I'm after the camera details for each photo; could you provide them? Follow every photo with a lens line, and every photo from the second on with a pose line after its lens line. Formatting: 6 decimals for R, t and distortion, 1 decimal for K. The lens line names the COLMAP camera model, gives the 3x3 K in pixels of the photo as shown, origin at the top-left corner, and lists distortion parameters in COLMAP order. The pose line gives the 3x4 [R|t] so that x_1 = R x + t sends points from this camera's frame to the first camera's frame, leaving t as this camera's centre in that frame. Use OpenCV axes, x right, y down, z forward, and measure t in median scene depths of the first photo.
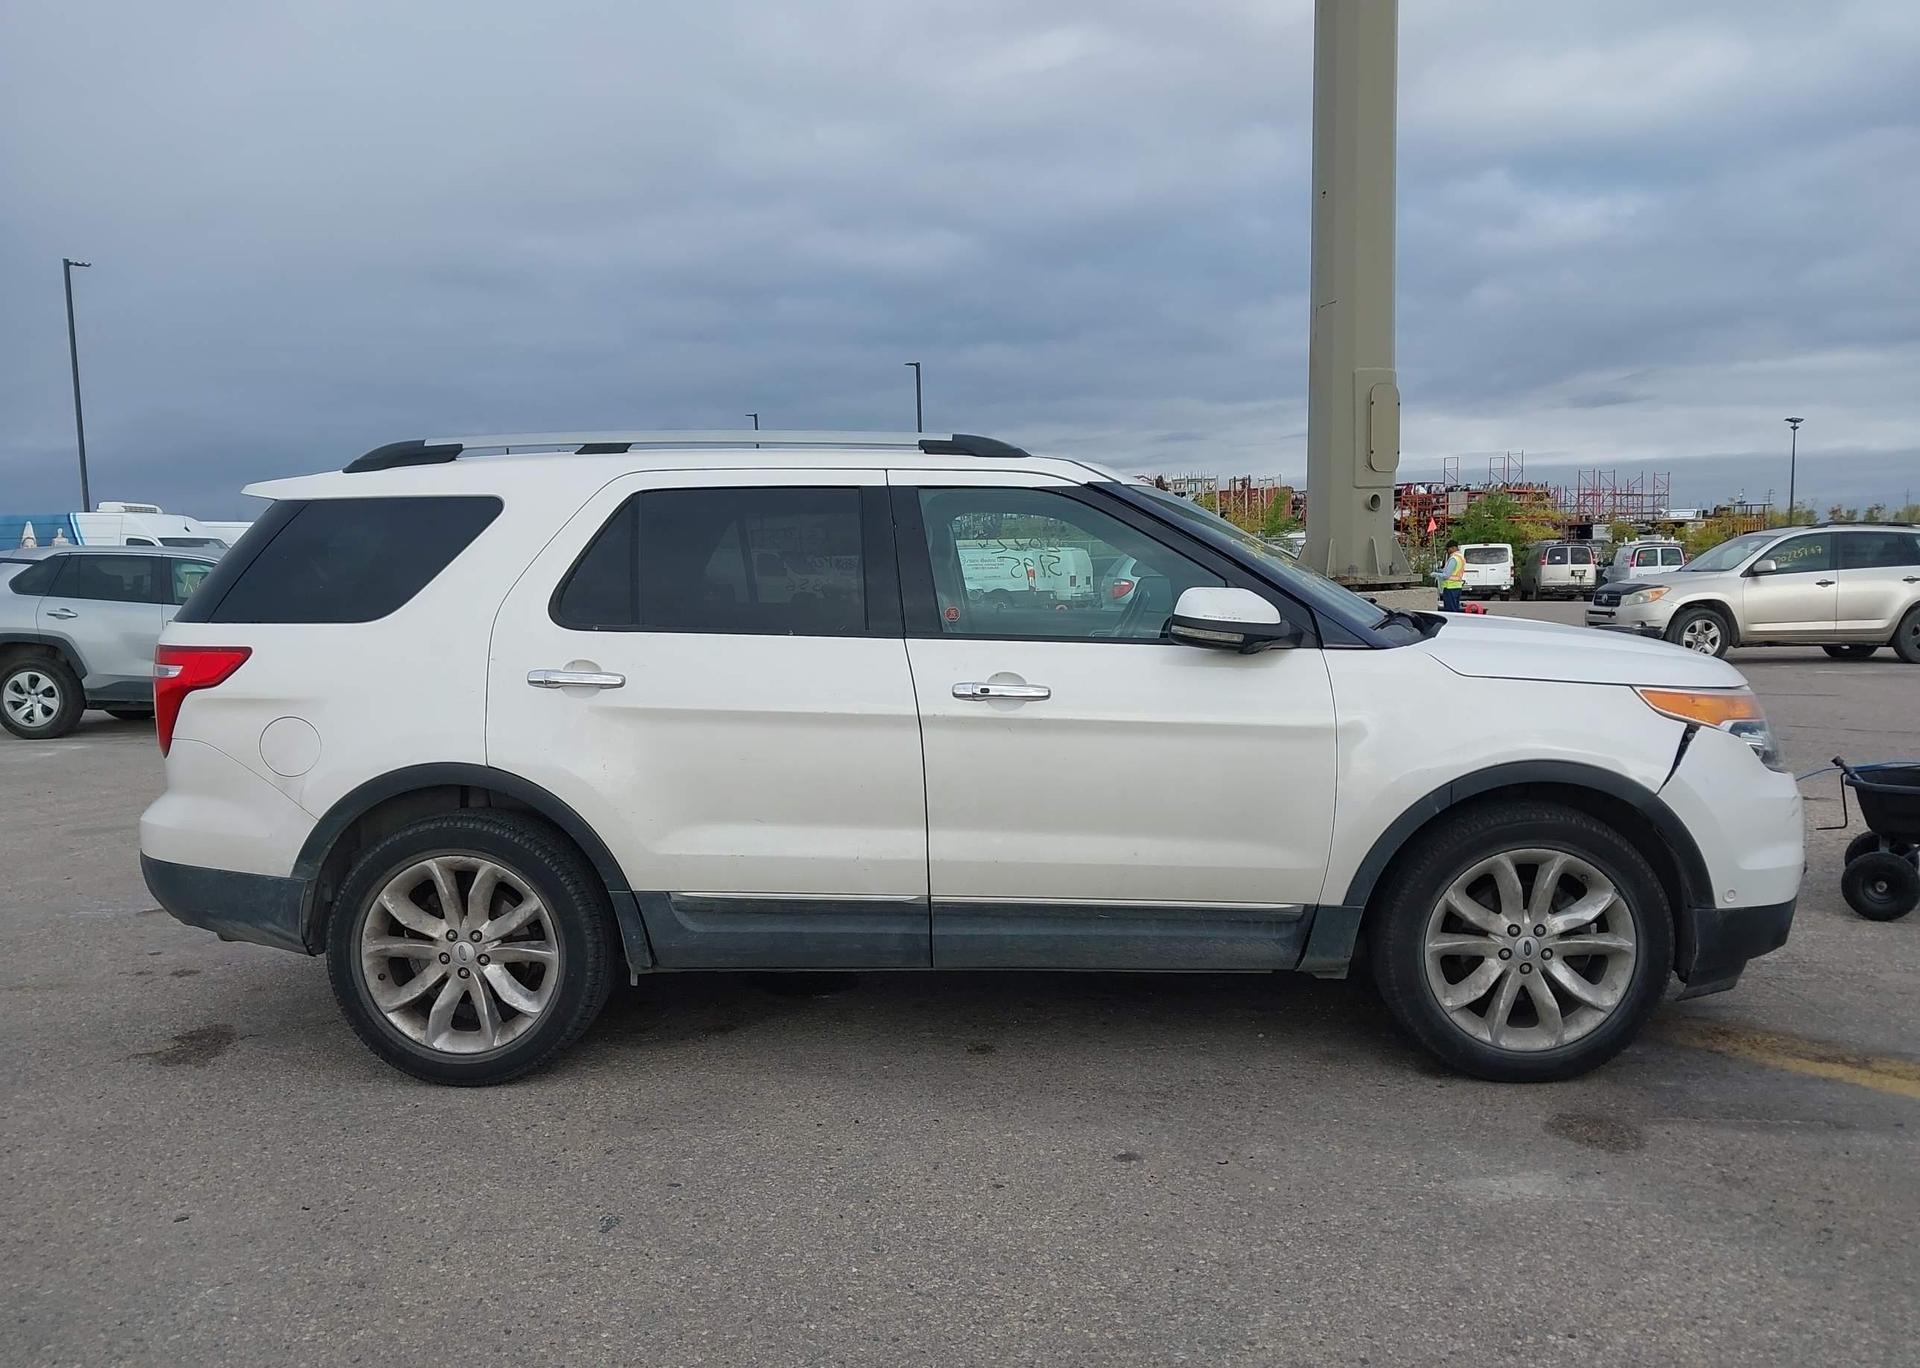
lens RADIAL K [[1550.4, 0, 964.4], [0, 1550.4, 671.7], [0, 0, 1]] dist [0.029456, -0.041029]
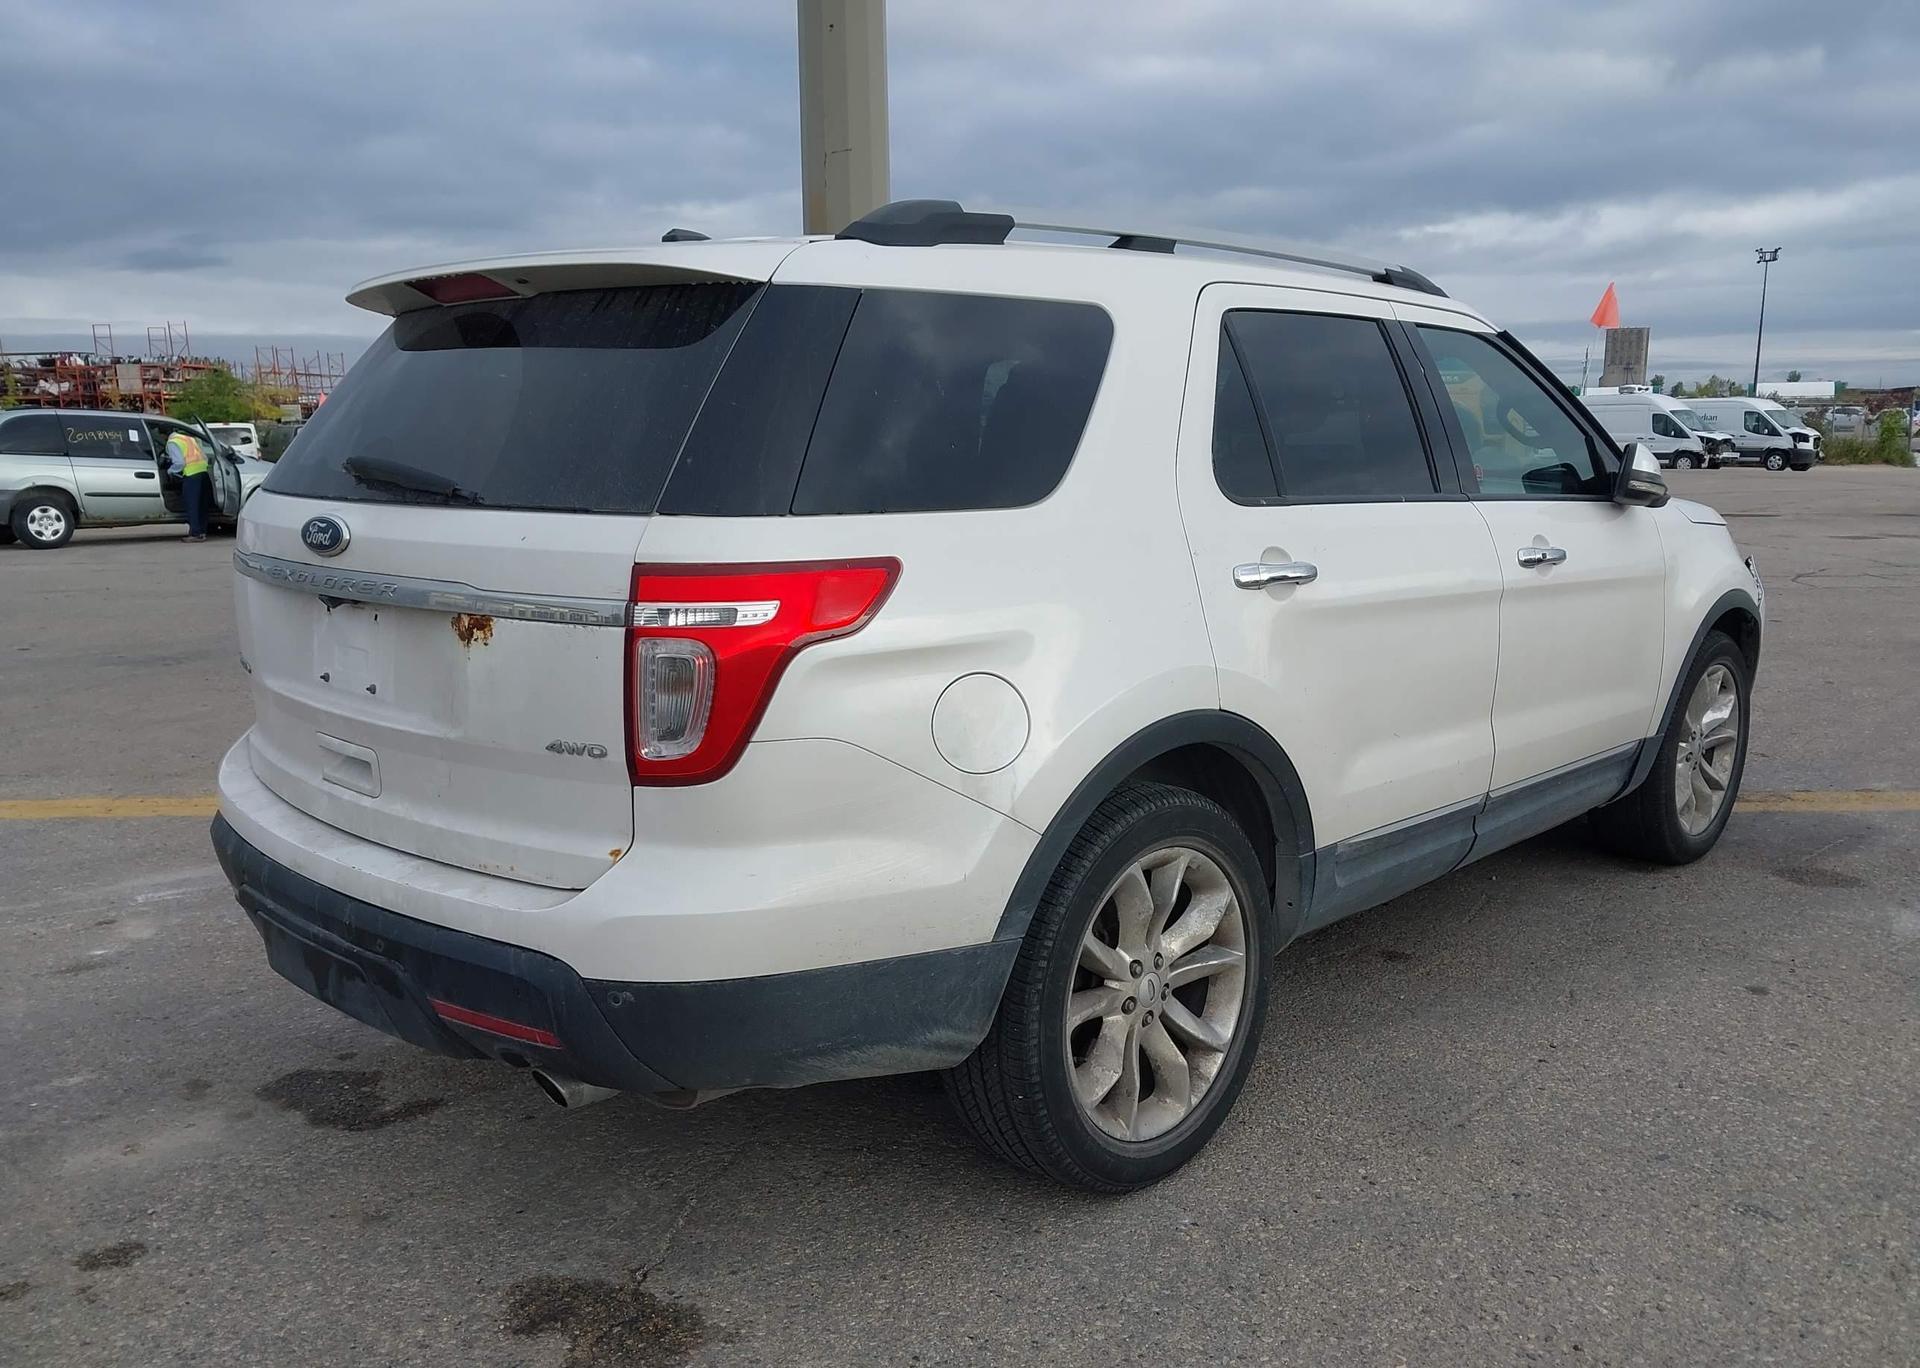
lens RADIAL K [[1550.4, 0, 965.4], [0, 1550.4, 722.1], [0, 0, 1]] dist [0.029456, -0.041029]
pose [[0.658107, -0.133269, 0.741036, -0.865214], [0.054704, 0.990073, 0.129474, -0.027542], [-0.750935, -0.044670, 0.658864, 0.621111]]
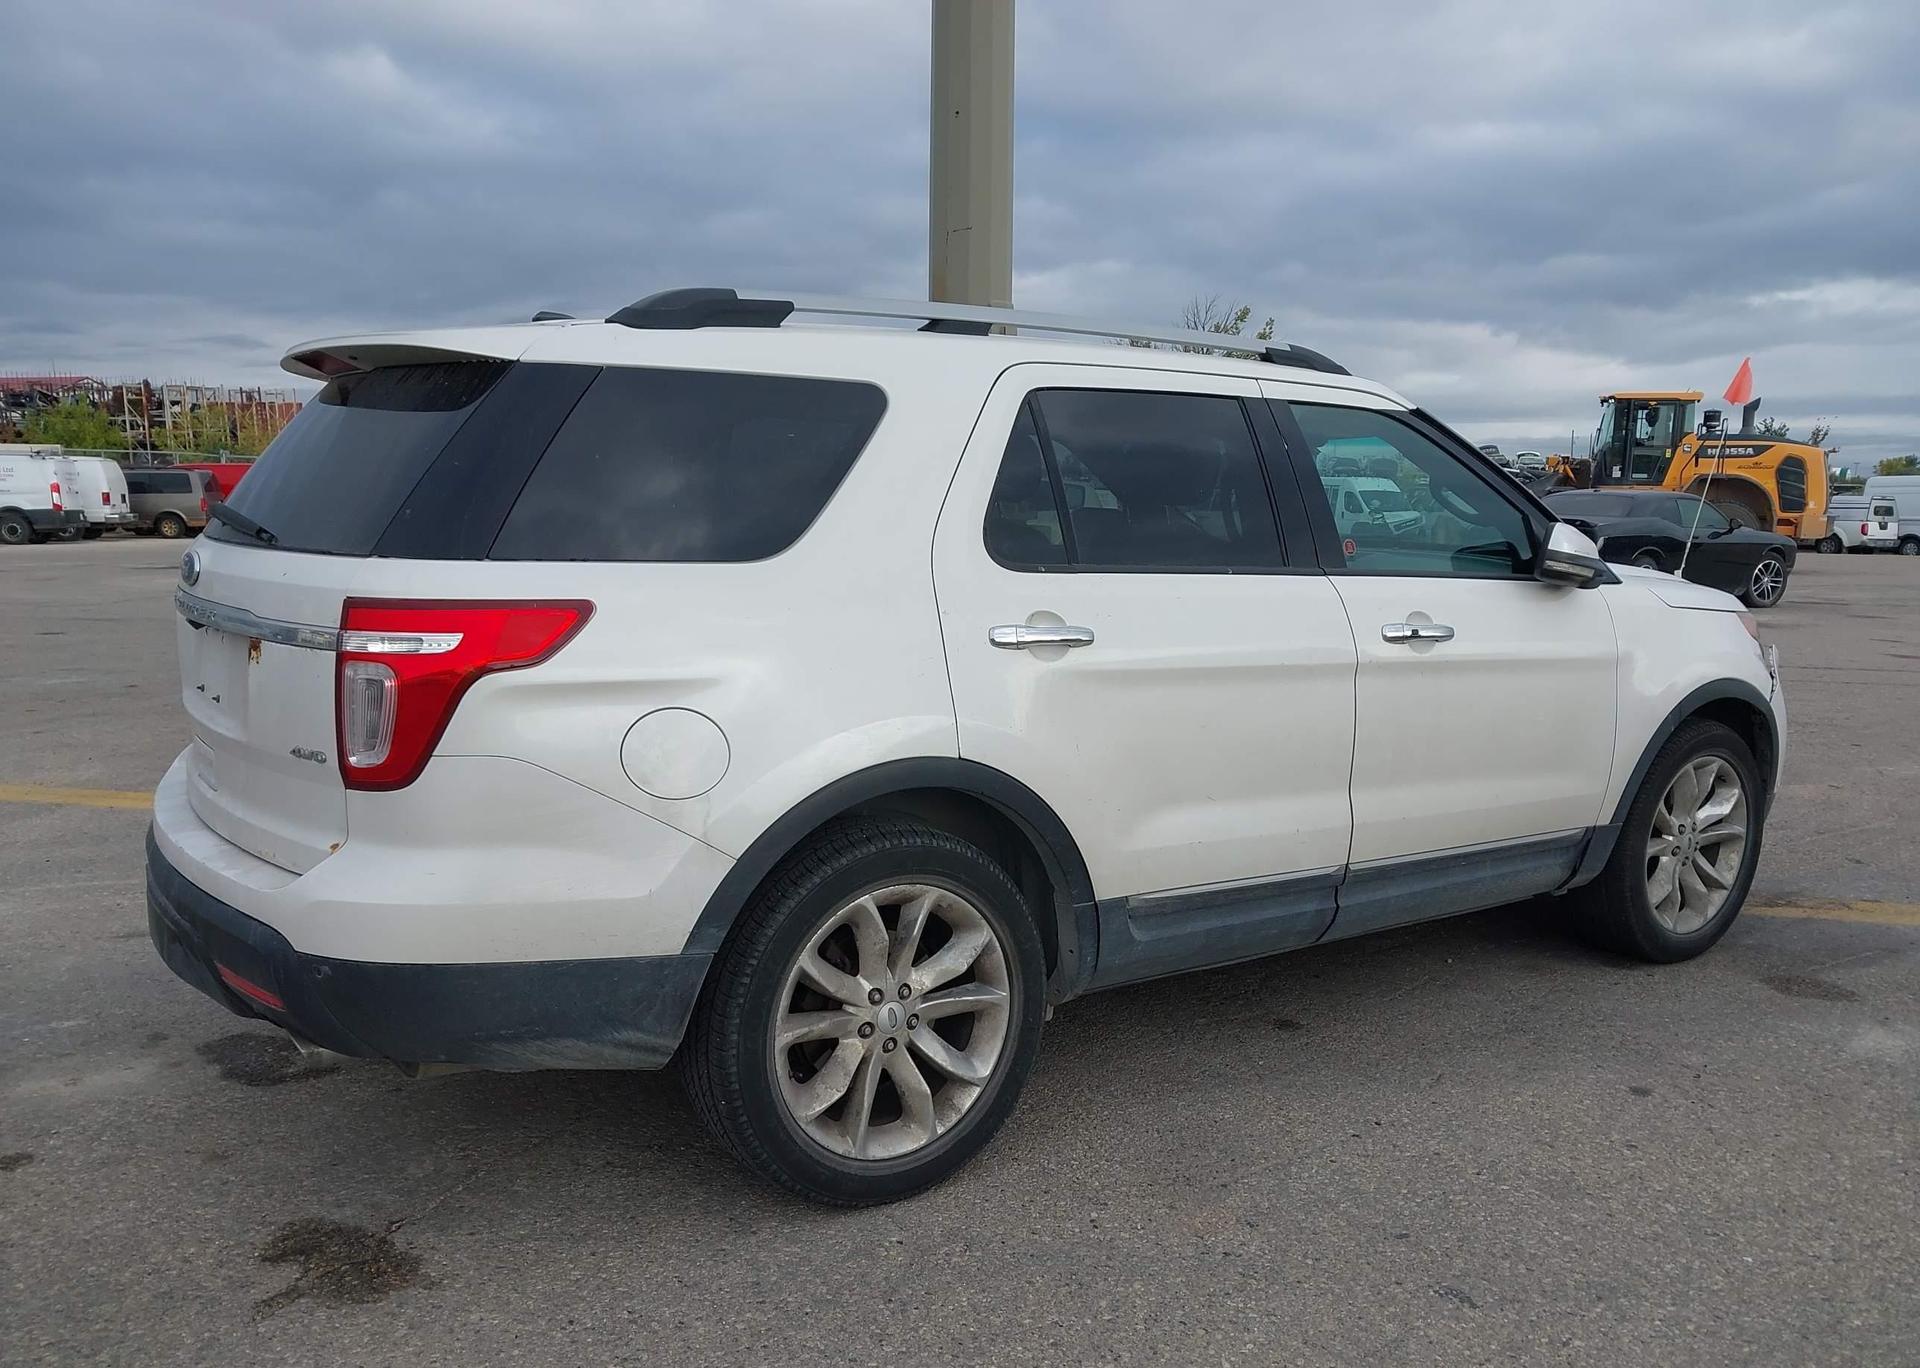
lens RADIAL K [[1550.4, 0, 963.0], [0, 1550.4, 715.2], [0, 0, 1]] dist [0.029456, -0.041029]
pose [[0.793005, -0.063241, 0.605924, -0.726396], [0.019226, 0.996700, 0.078864, -0.016389], [-0.608911, -0.050890, 0.791604, 0.415377]]
